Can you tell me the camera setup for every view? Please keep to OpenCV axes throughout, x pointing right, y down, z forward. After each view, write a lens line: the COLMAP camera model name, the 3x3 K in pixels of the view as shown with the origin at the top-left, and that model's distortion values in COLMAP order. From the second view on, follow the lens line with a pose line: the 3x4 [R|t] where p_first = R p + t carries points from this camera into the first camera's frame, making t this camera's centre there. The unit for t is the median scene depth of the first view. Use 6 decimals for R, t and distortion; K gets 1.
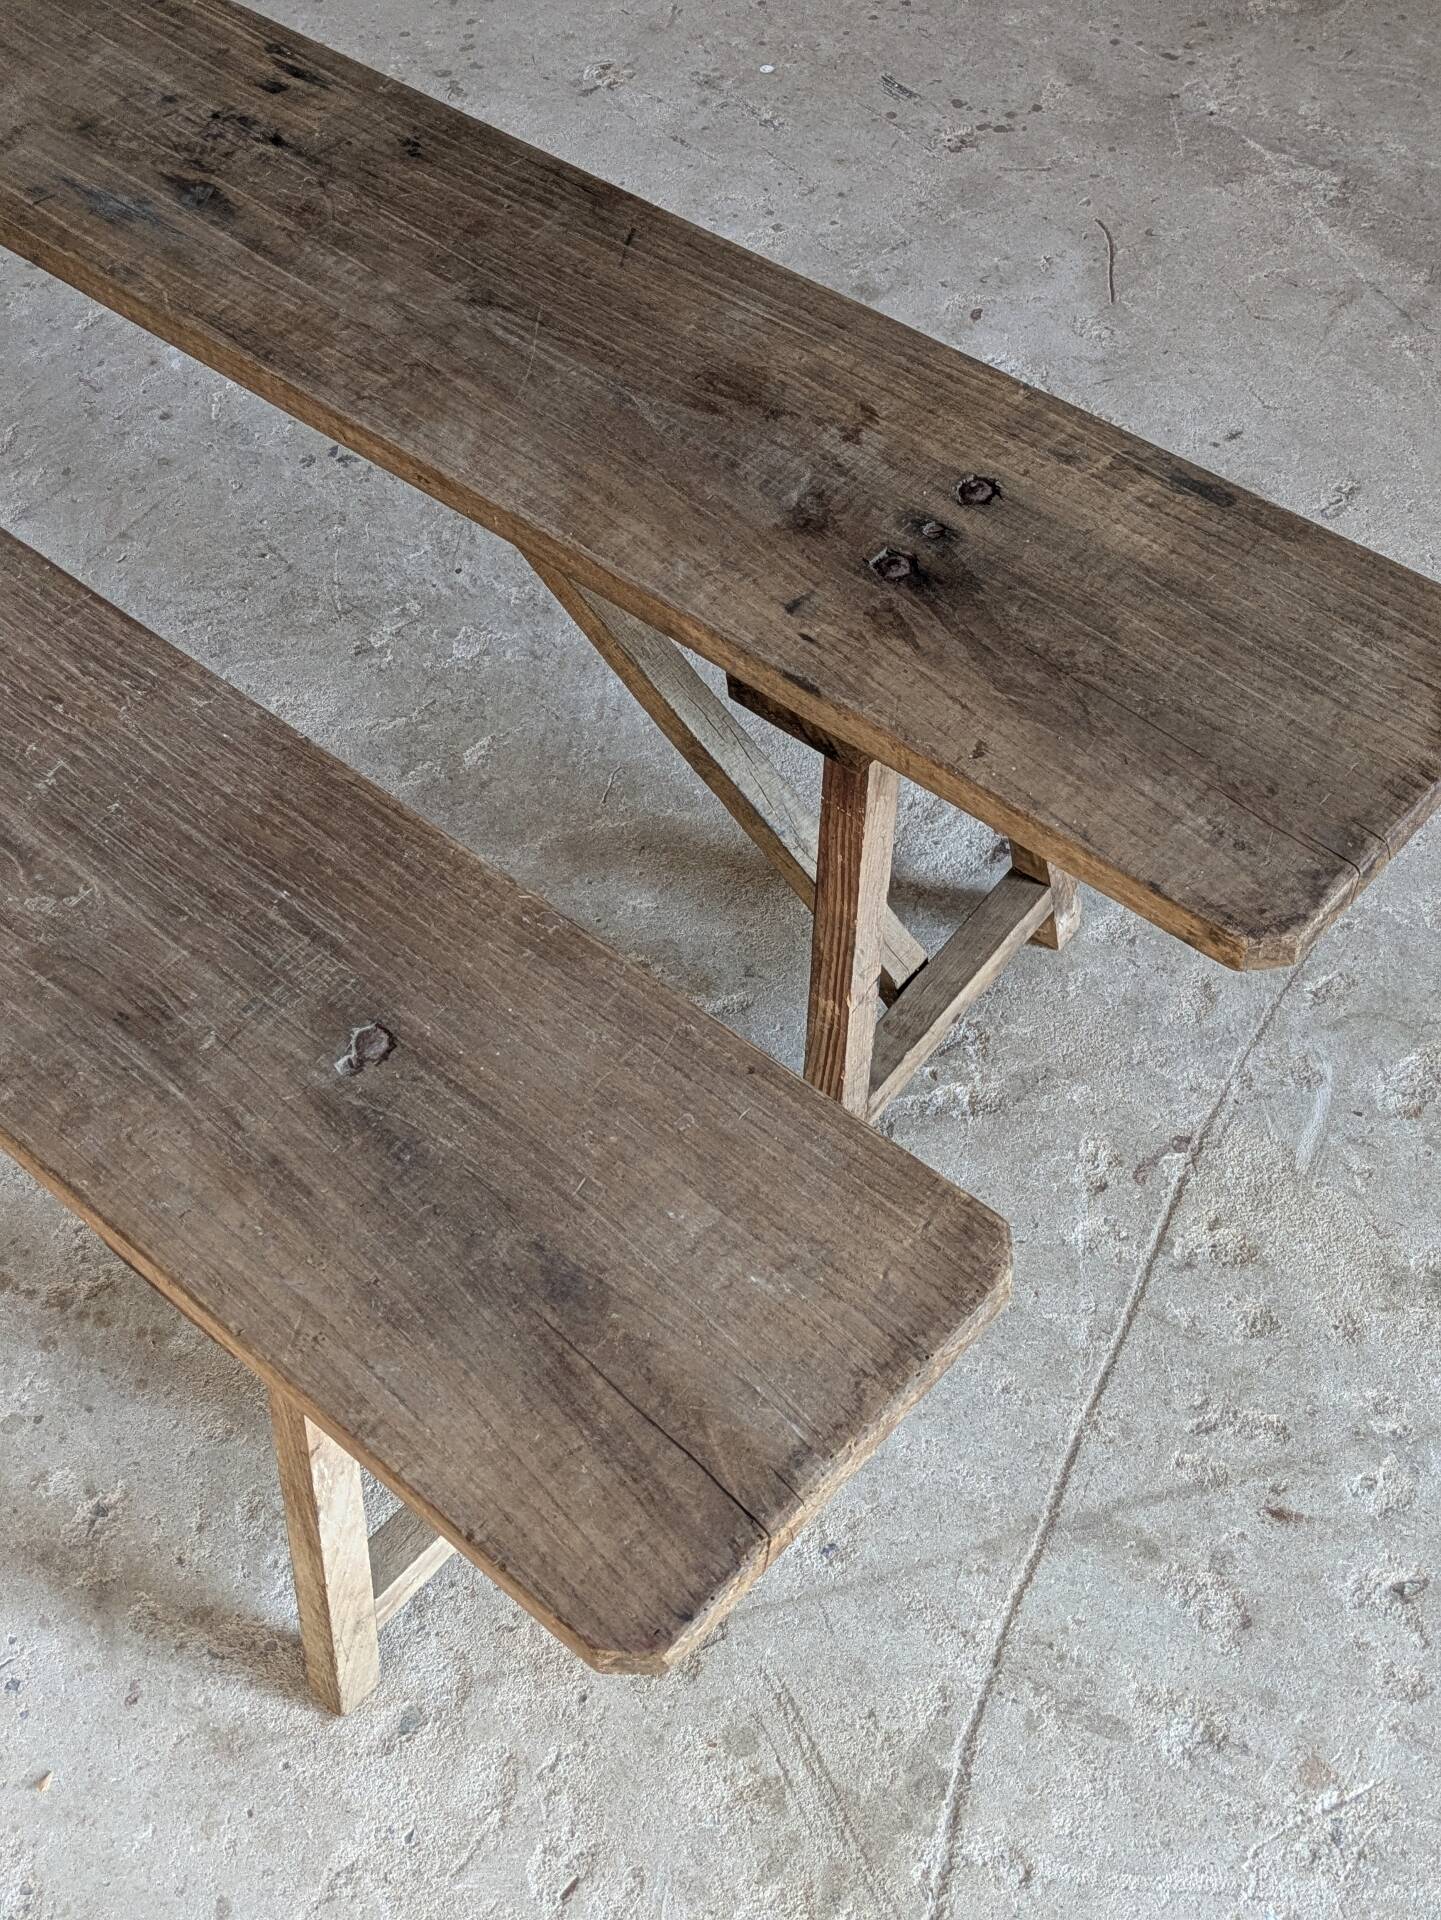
lens RADIAL K [[2490.9, 0, 685.8], [0, 2490.9, 892.5], [0, 0, 1]] dist [0.046438, 0.000000]
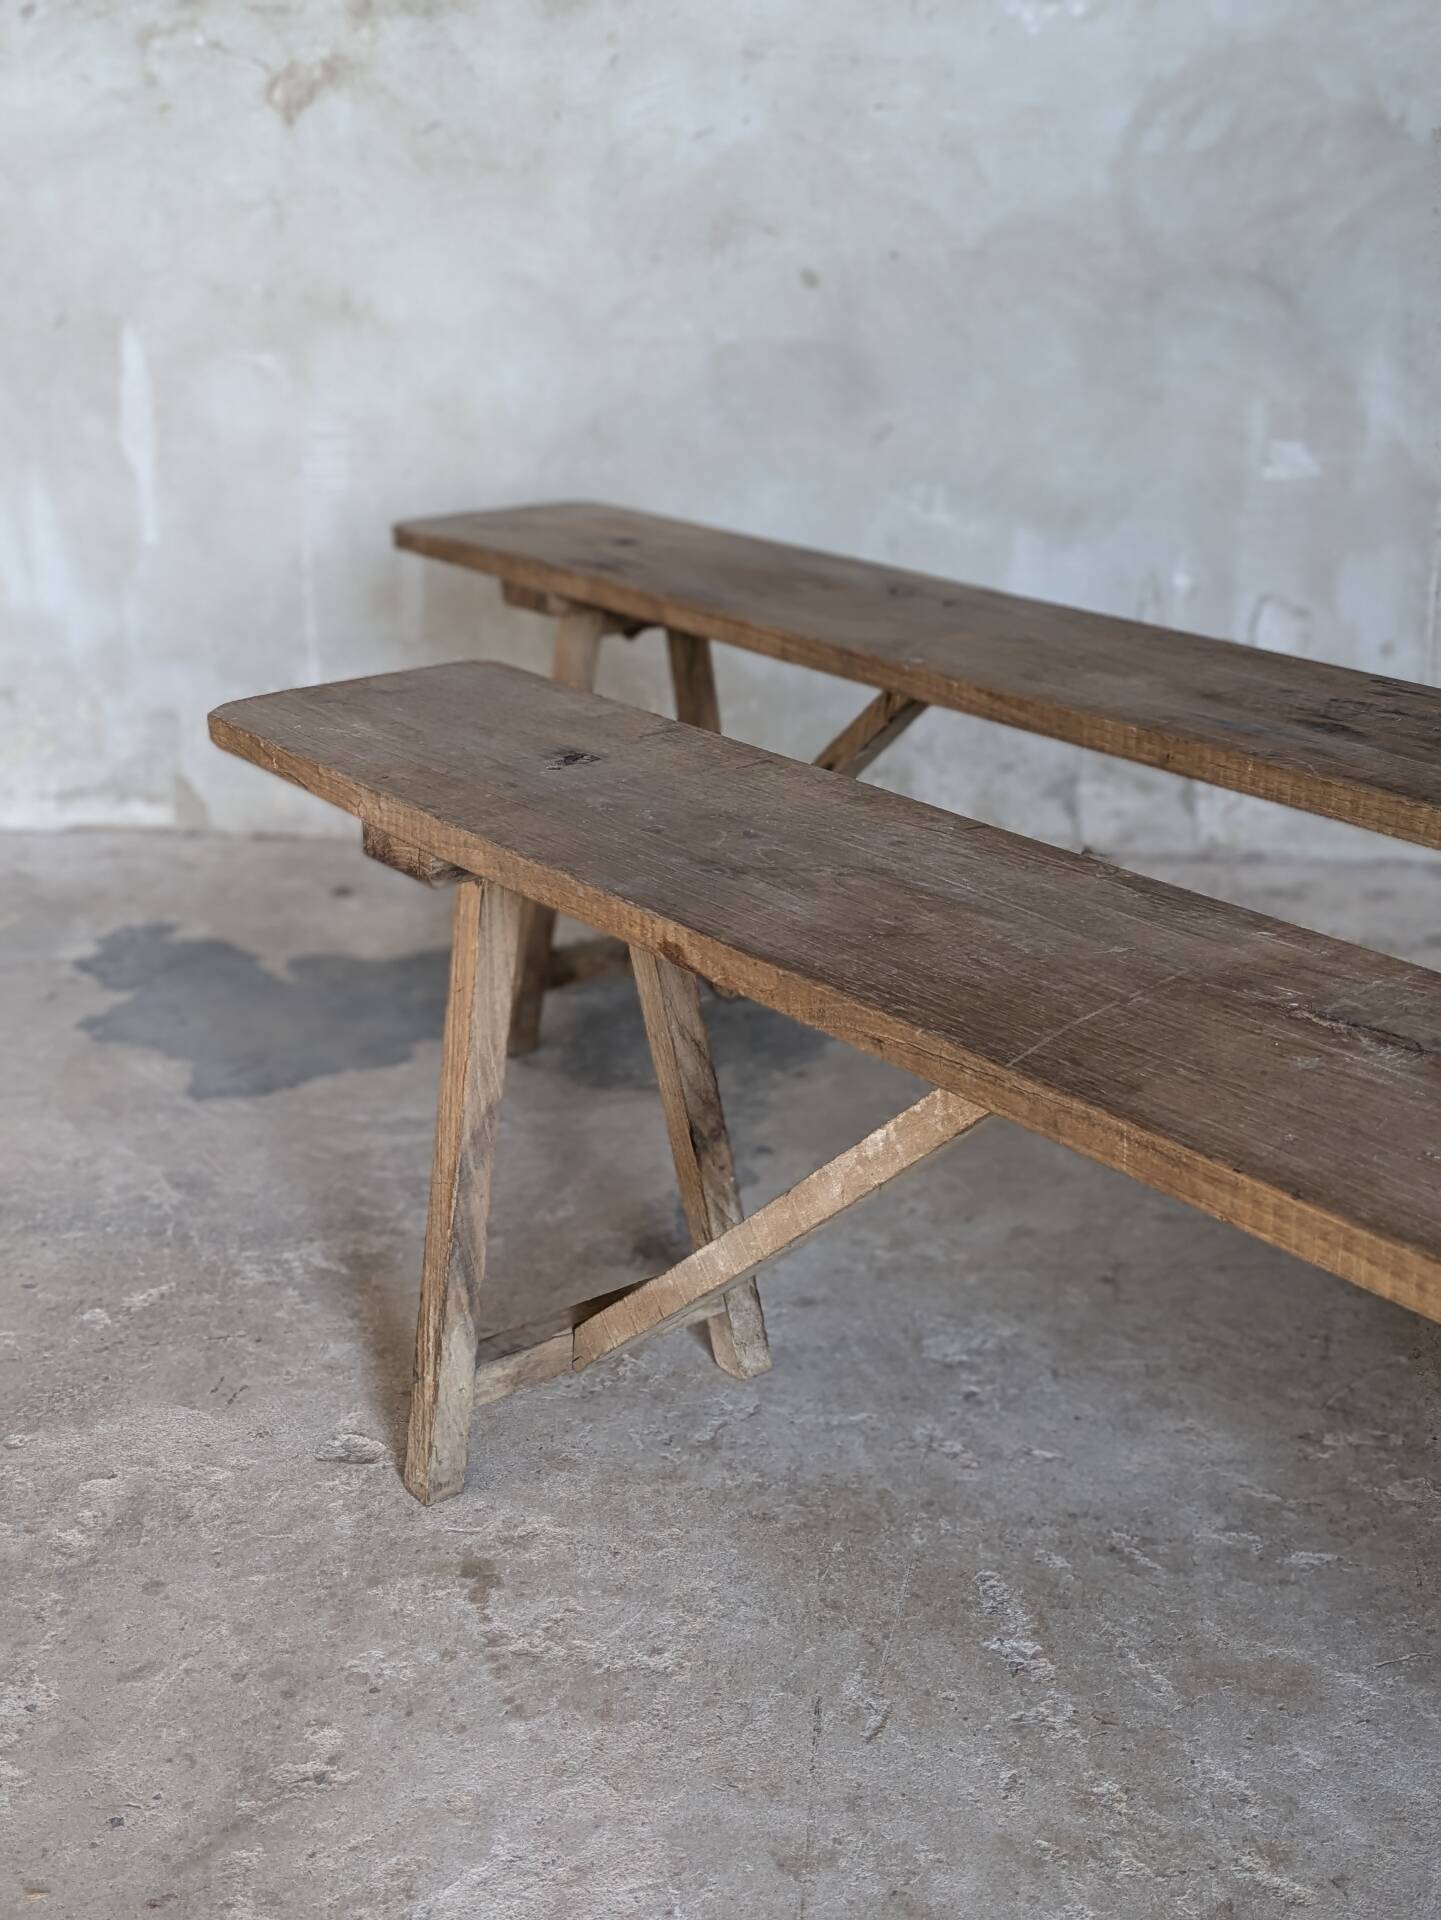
lens RADIAL K [[2490.9, 0, 688.3], [0, 2490.9, 893.2], [0, 0, 1]] dist [0.046438, 0.000000]
pose [[0.594709, 0.319822, -0.737588, 0.473826], [-0.649321, 0.732049, -0.206120, 0.123723], [0.474029, 0.601513, 0.643023, 0.306220]]
